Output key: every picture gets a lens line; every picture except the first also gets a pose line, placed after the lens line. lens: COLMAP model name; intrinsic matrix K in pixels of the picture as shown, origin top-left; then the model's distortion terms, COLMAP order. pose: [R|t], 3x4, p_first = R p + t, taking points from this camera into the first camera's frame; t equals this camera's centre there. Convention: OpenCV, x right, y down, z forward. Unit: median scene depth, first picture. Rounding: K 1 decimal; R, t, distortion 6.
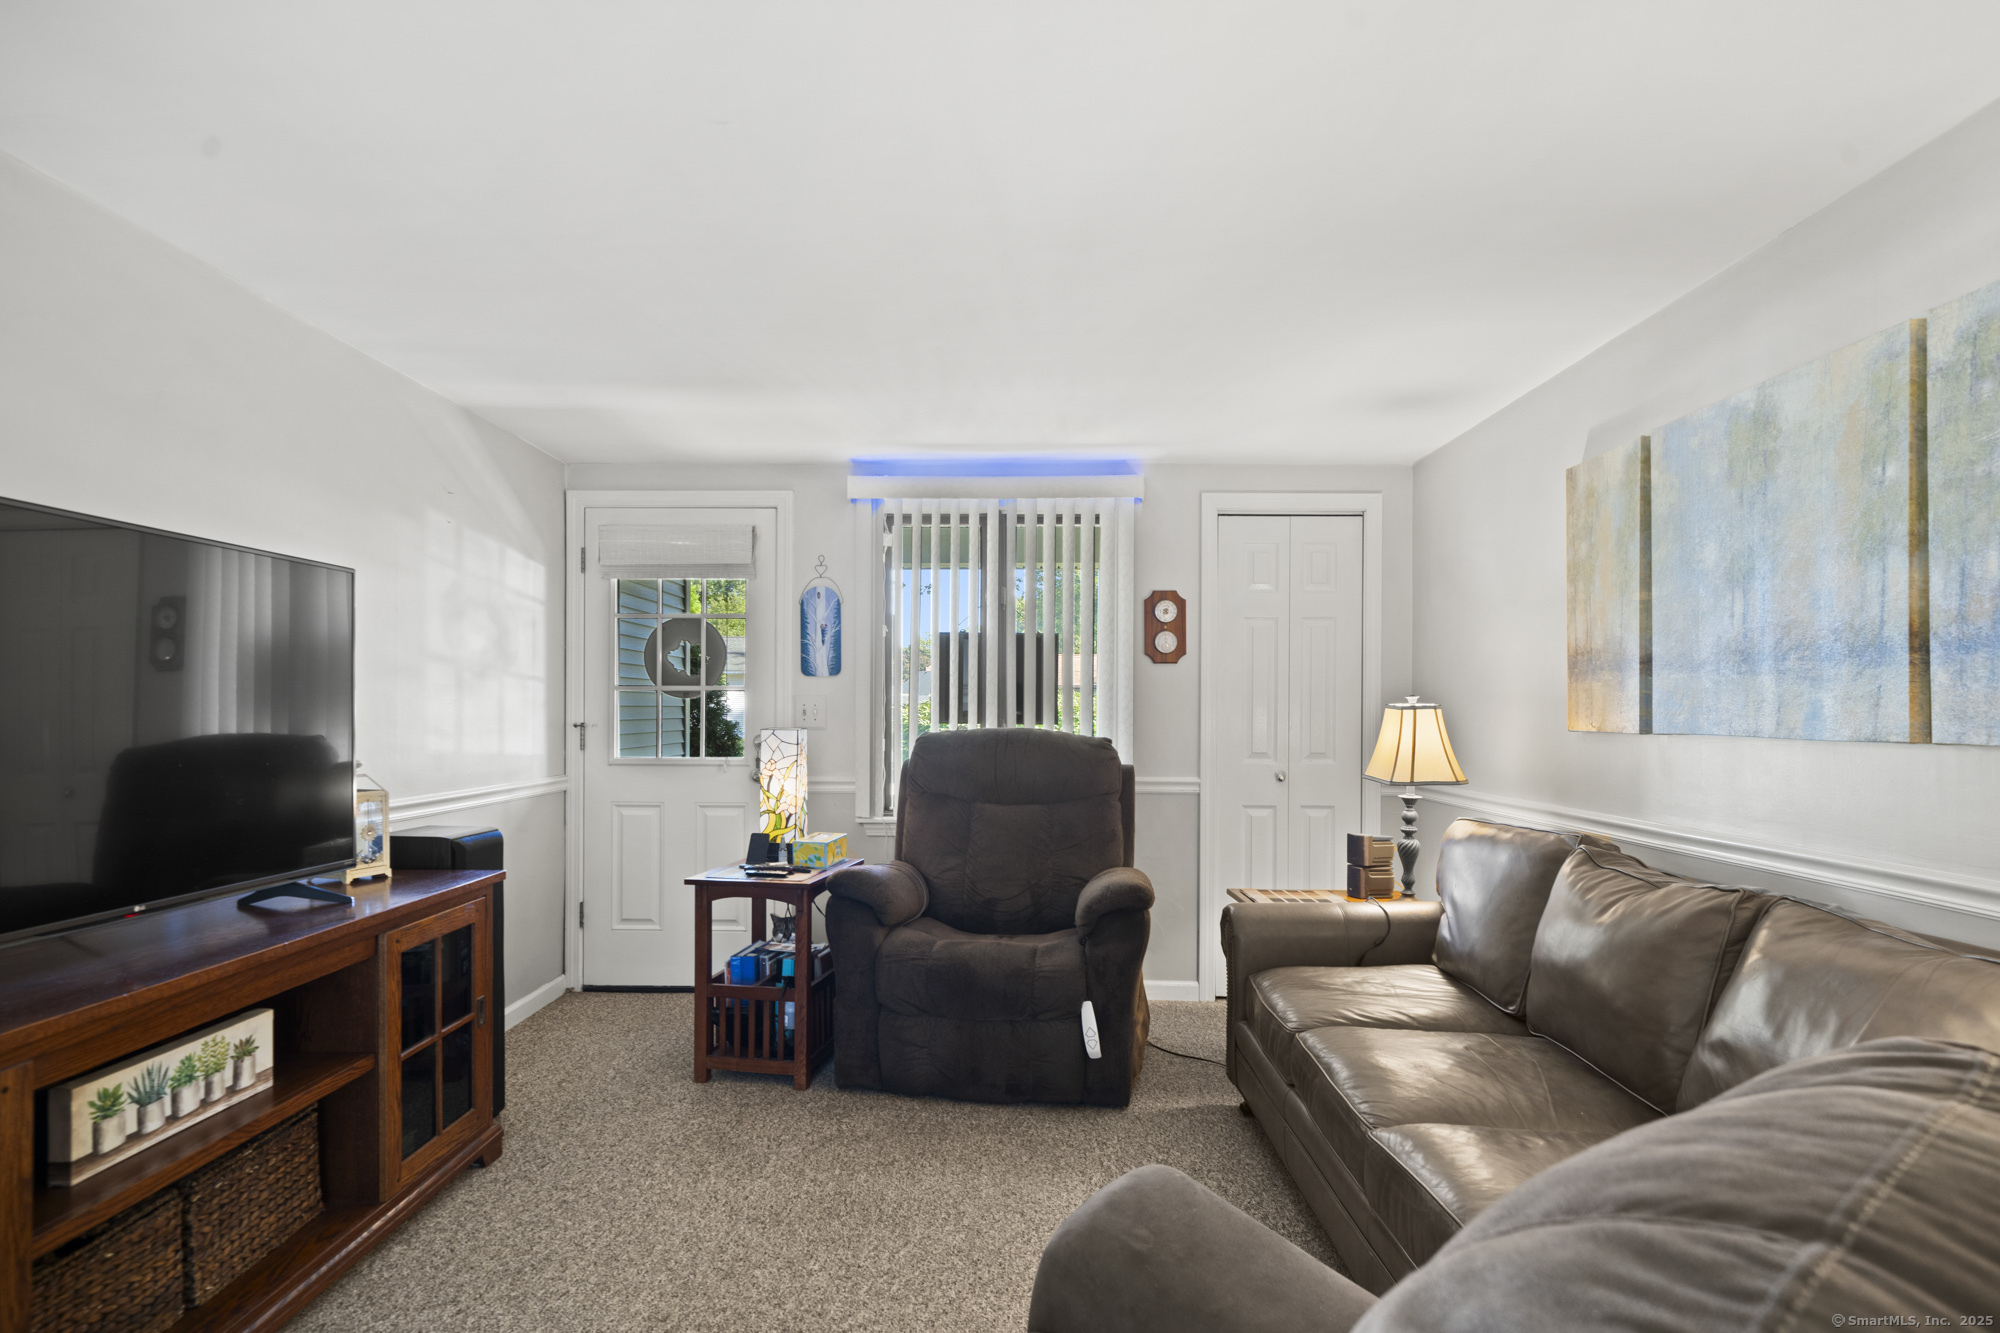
lens RADIAL K [[1030.9, 0, 999.0], [0, 1030.9, 708.0], [0, 0, 1]] dist [-0.001954, 0.000345]
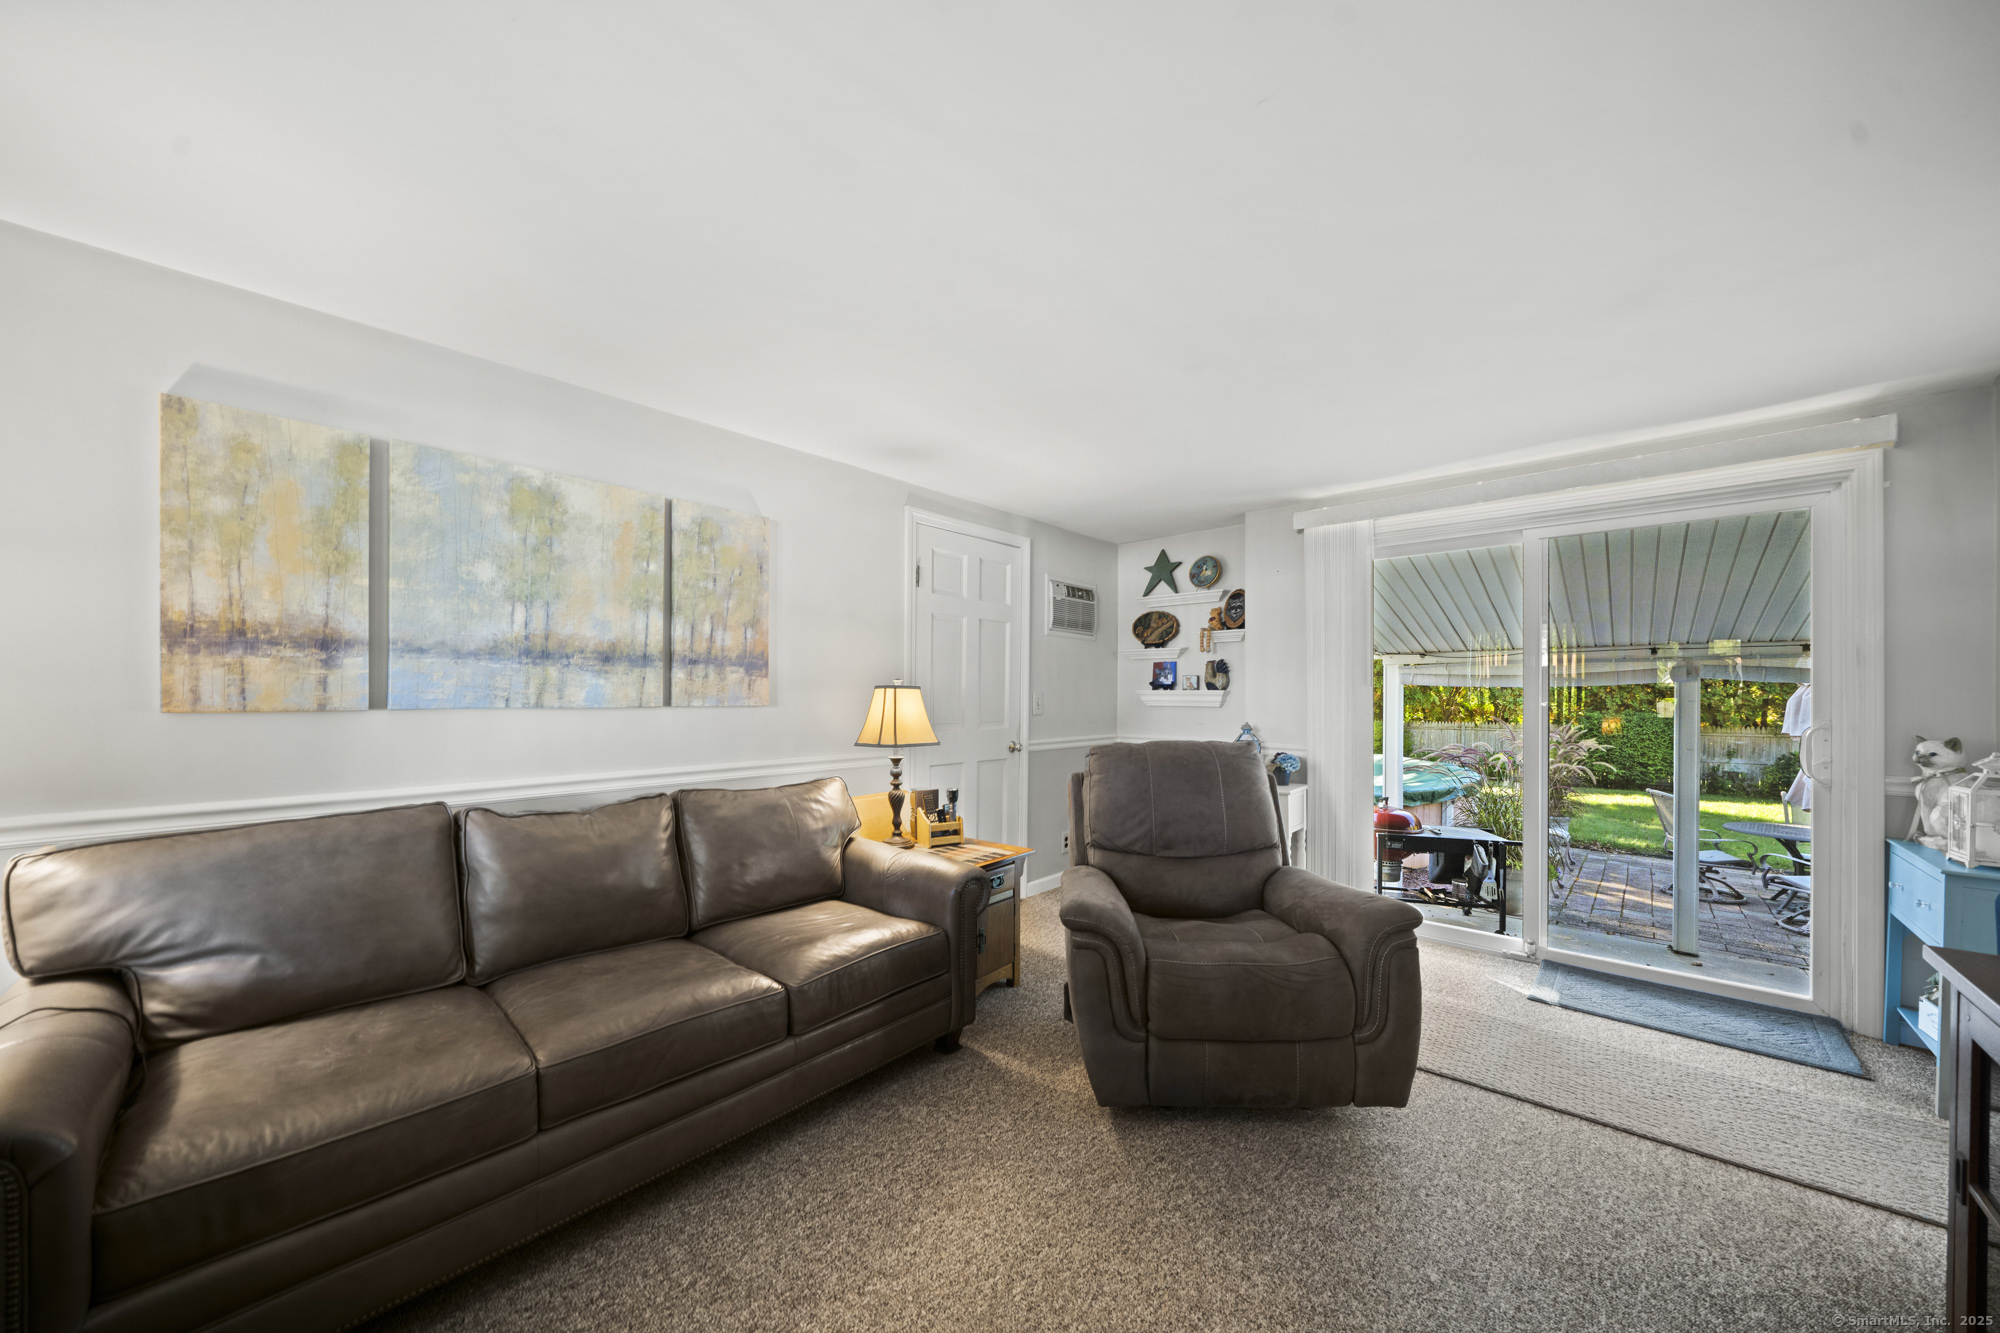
lens RADIAL K [[697.1, 0, 993.6], [0, 697.1, 694.6], [0, 0, 1]] dist [-0.006027, 0.000082]
pose [[-0.741139, -0.005560, 0.671328, -0.302169], [-0.007548, 0.999972, -0.000051, 0.003330], [-0.671309, -0.005104, -0.741160, 0.938010]]
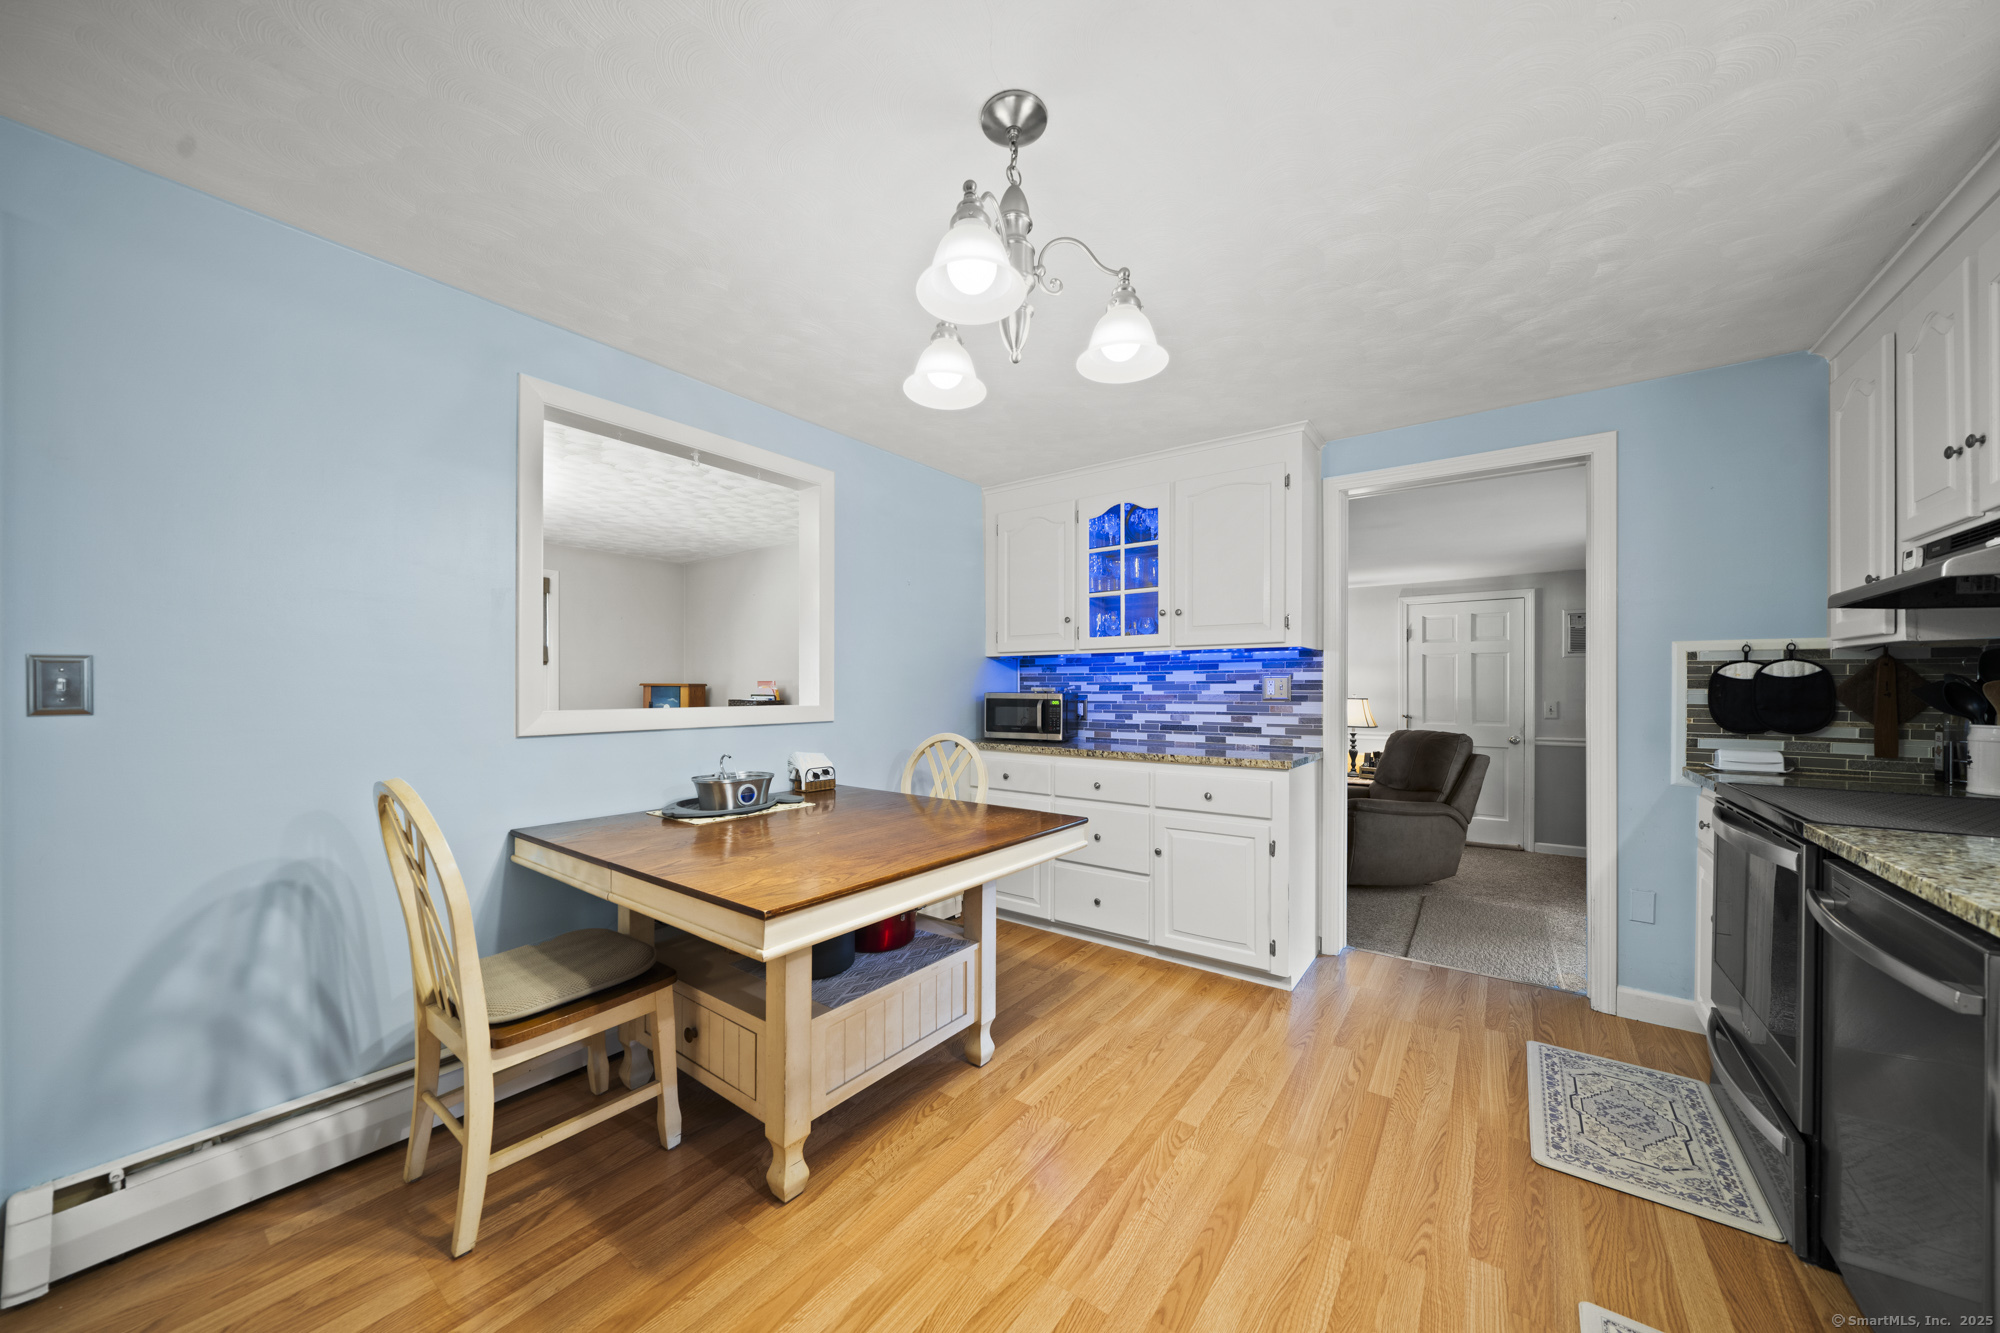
lens RADIAL K [[697.1, 0, 993.6], [0, 697.1, 694.6], [0, 0, 1]] dist [-0.006027, 0.000082]
pose [[0.601882, -0.004013, 0.798575, -1.704900], [-0.004754, 0.999952, 0.008608, -0.027908], [-0.798571, -0.008977, 0.601834, -0.035938]]
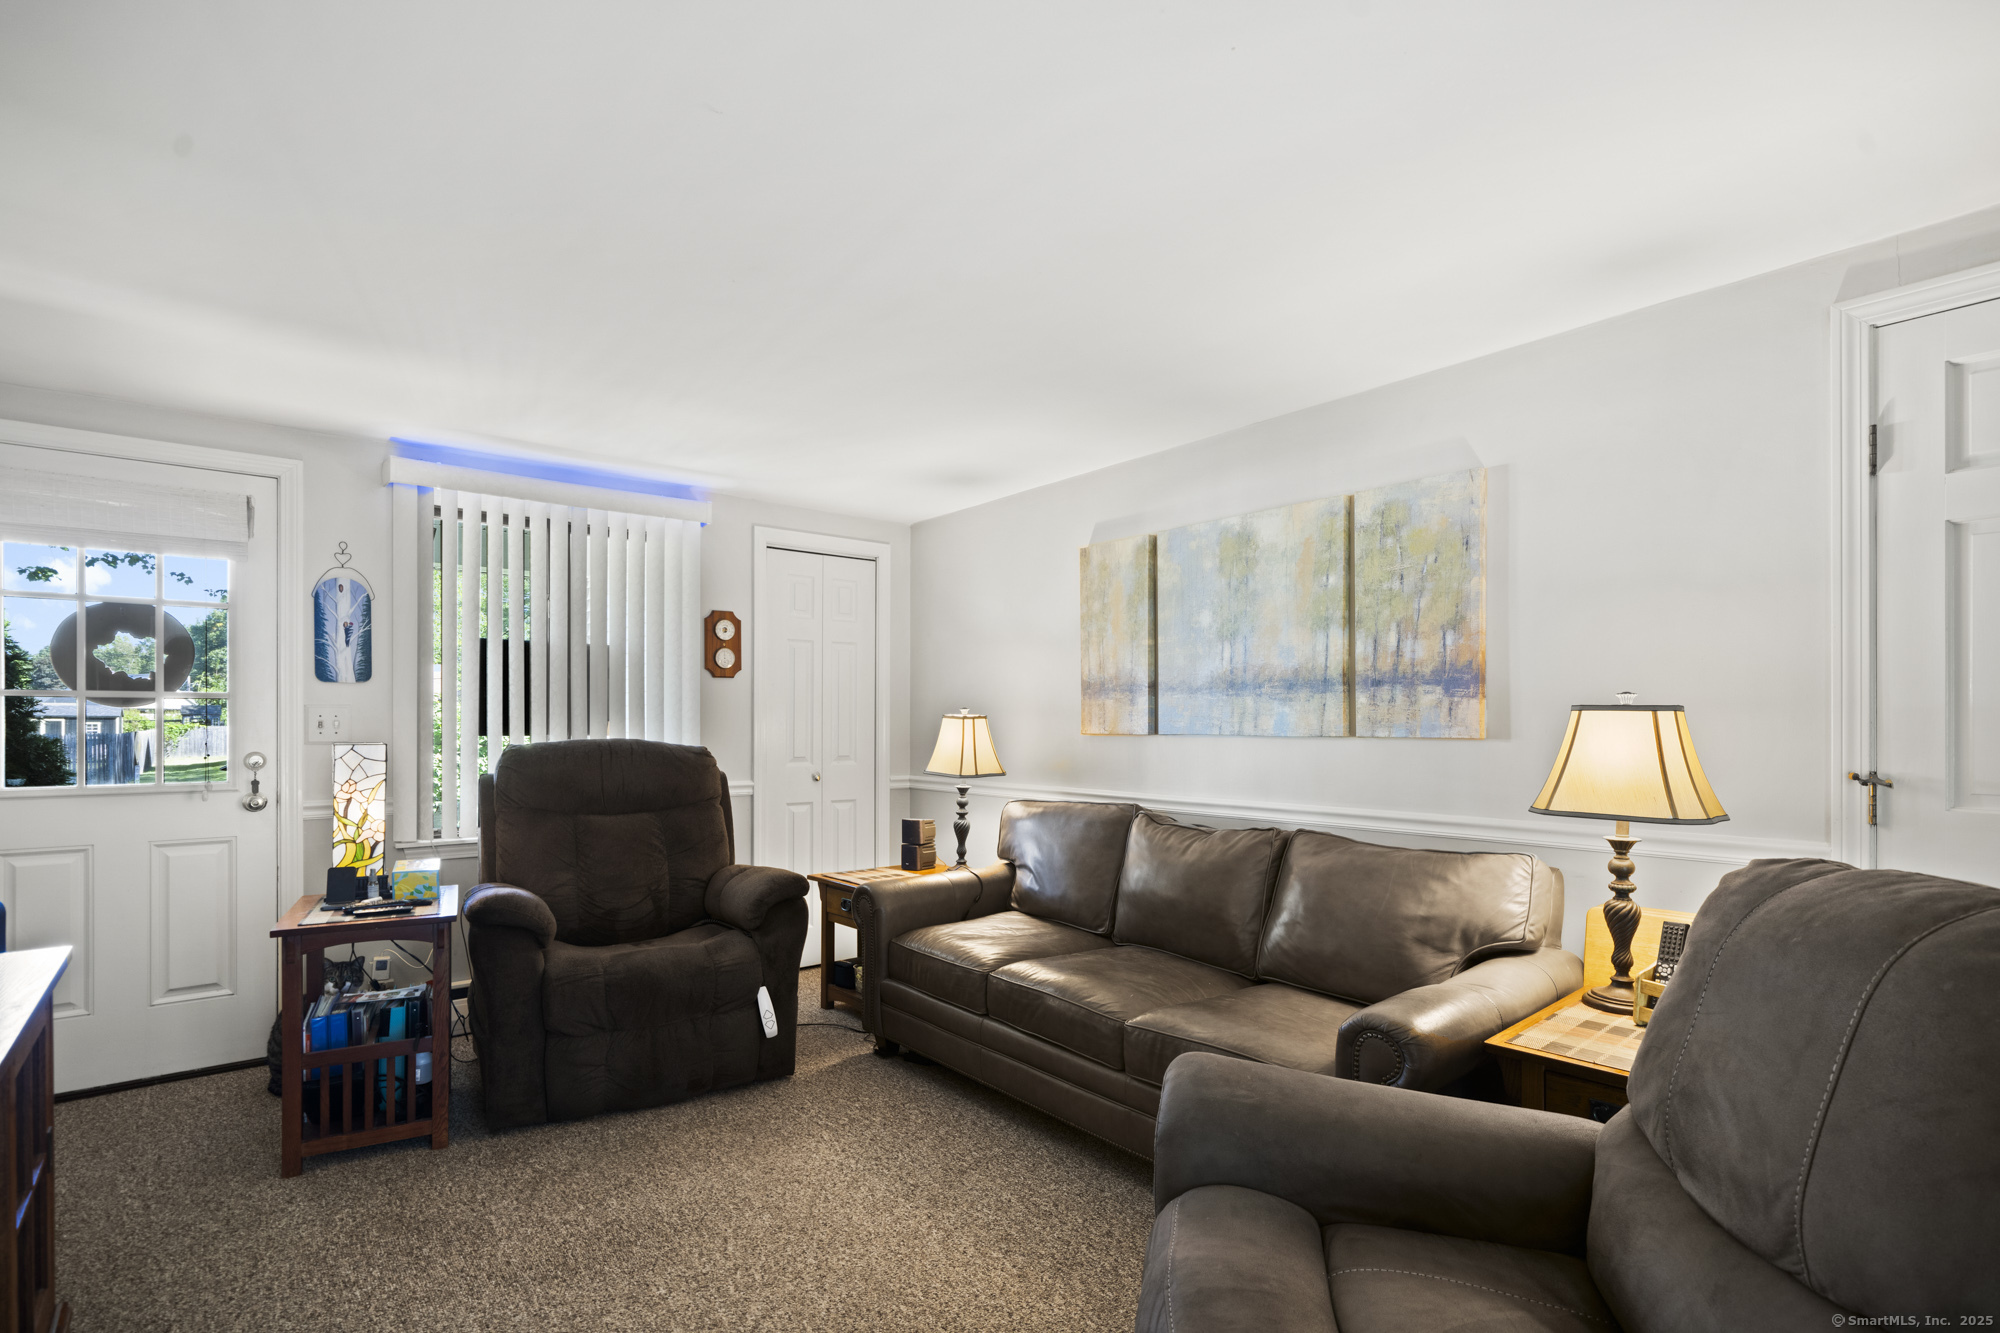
lens RADIAL K [[932.5, 0, 965.0], [0, 932.5, 725.1], [0, 0, 1]] dist [0.001258, 0.000091]
pose [[0.780920, -0.006928, 0.624592, -0.364826], [0.002593, 0.999966, 0.007851, 0.000034], [-0.624625, -0.004511, 0.780911, 0.096246]]
